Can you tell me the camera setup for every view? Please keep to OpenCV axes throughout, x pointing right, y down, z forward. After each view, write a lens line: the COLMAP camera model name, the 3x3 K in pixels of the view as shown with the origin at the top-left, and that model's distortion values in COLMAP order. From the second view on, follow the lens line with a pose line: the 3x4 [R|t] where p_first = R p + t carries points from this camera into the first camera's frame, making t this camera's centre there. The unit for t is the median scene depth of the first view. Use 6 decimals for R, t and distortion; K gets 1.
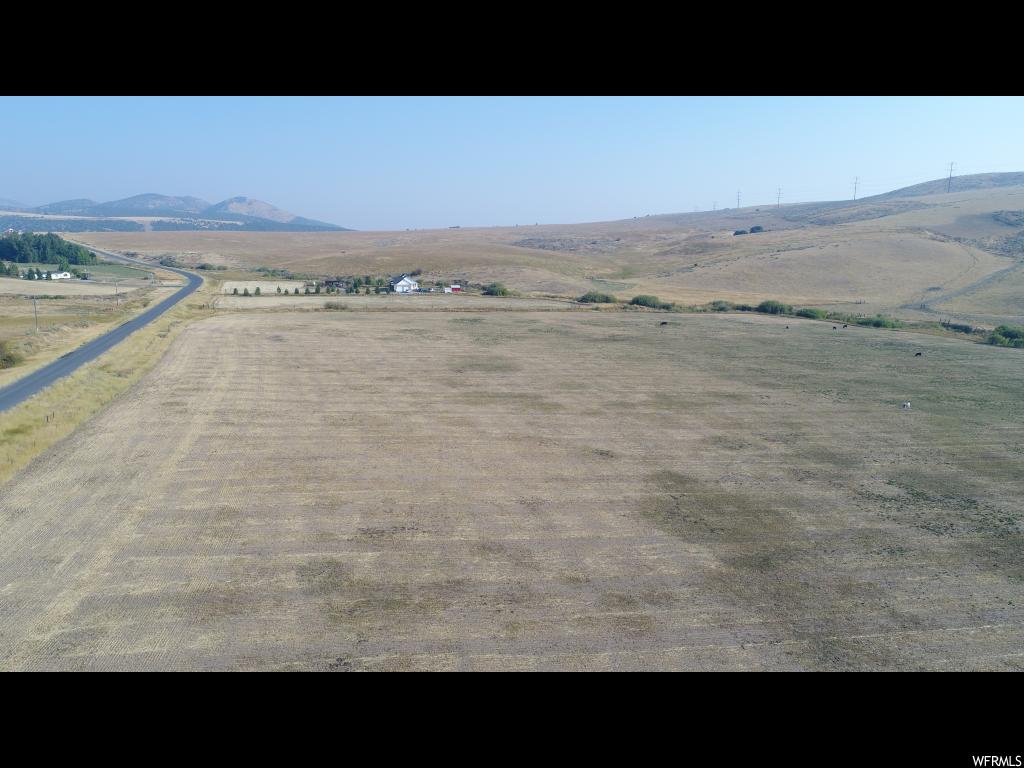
lens RADIAL K [[691.0, 0, 512.0], [0, 691.0, 384.0], [0, 0, 1]] dist [0.006136, -0.001769]
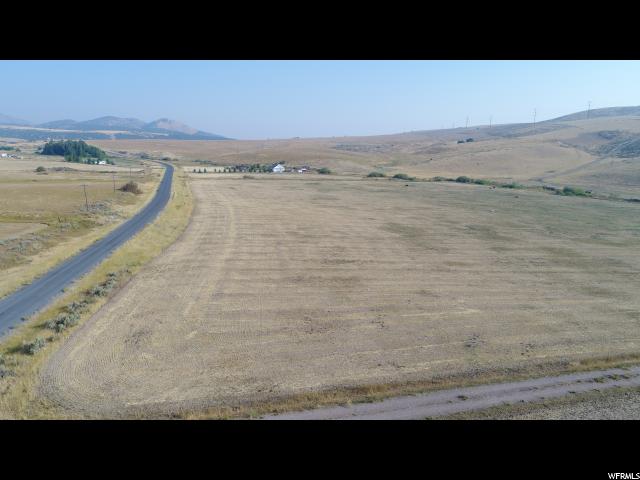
lens RADIAL K [[431.9, 0, 320.0], [0, 431.9, 240.0], [0, 0, 1]] dist [0.006136, -0.001769]
pose [[0.999772, 0.009073, -0.019349, -0.011378], [-0.008888, 0.999914, 0.009662, 0.043387], [0.019435, -0.009488, 0.999766, -0.203425]]
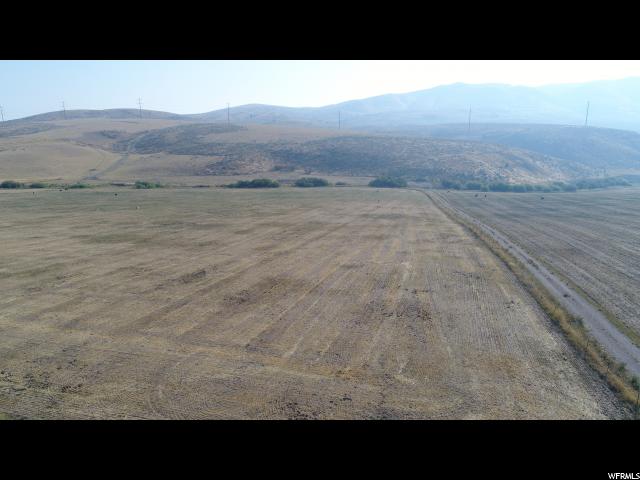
lens RADIAL K [[431.9, 0, 320.0], [0, 431.9, 240.0], [0, 0, 1]] dist [0.006136, -0.001769]
pose [[0.467290, -0.195878, 0.862132, -0.146147], [0.194639, 0.974015, 0.115800, 0.030903], [-0.862413, 0.113692, 0.493273, -0.093059]]
